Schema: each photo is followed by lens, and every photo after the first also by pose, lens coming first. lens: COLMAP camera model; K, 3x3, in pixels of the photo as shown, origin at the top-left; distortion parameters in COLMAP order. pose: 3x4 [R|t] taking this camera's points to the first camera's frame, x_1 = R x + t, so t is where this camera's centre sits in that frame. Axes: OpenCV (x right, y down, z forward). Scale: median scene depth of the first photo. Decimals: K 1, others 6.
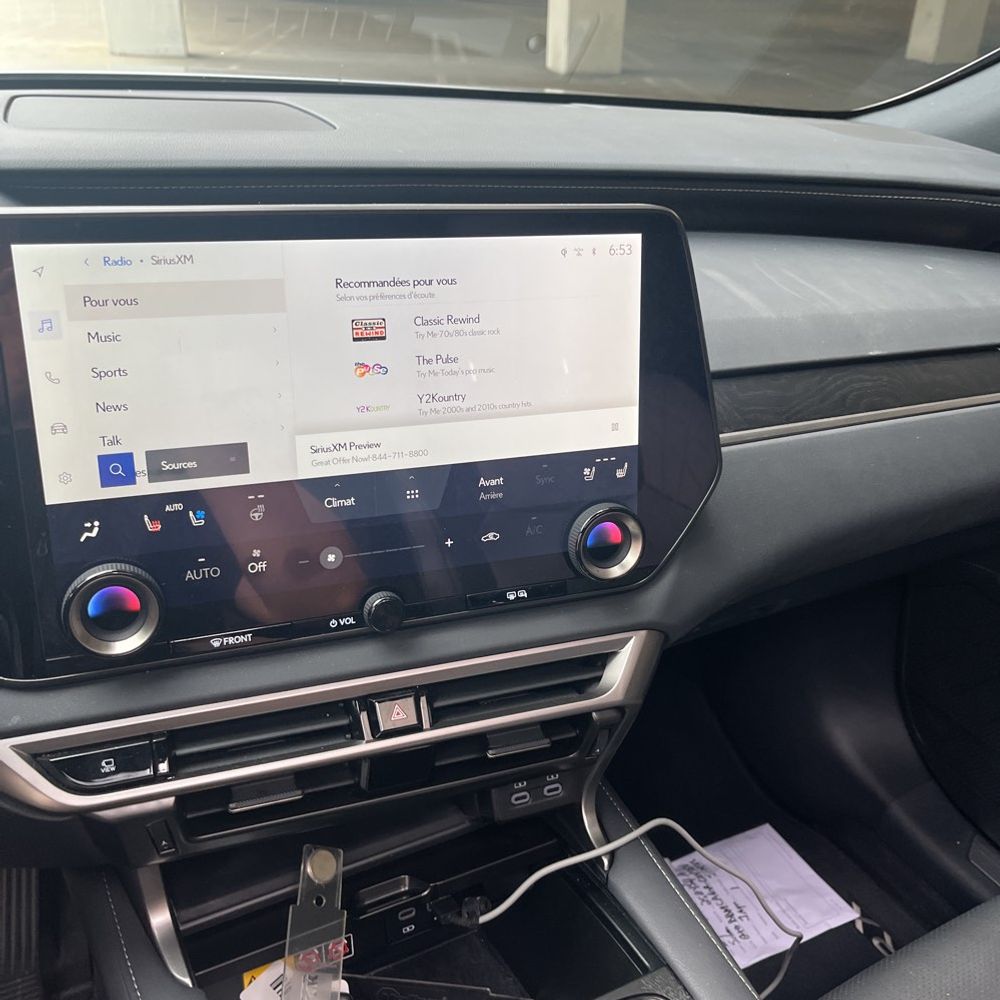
lens RADIAL K [[1015.8, 0, 502.4], [0, 1015.8, 498.3], [0, 0, 1]] dist [0.026181, 0.000000]
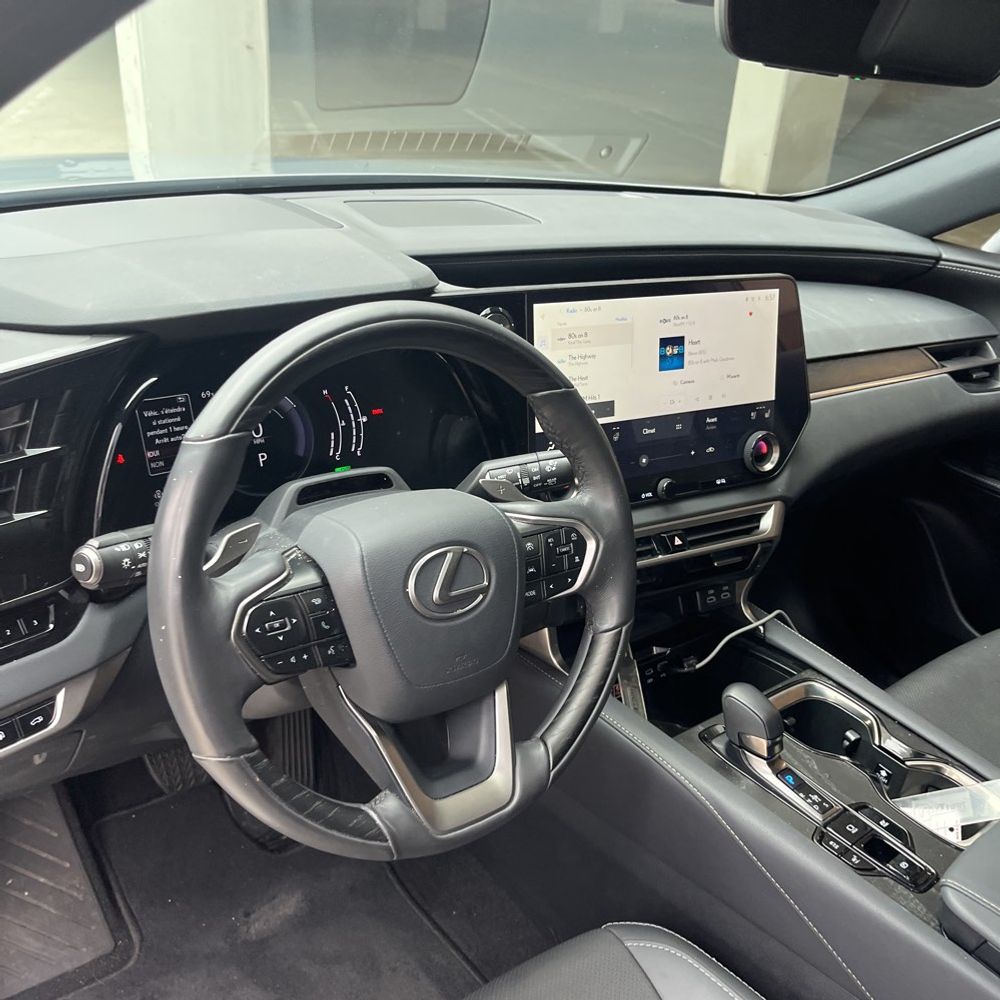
lens RADIAL K [[1015.8, 0, 496.7], [0, 1015.8, 501.0], [0, 0, 1]] dist [0.026181, 0.000000]
pose [[0.982994, -0.049358, 0.176880, -0.712738], [0.051921, 0.998602, -0.009887, 0.126315], [-0.176145, 0.018903, 0.984183, -0.760210]]
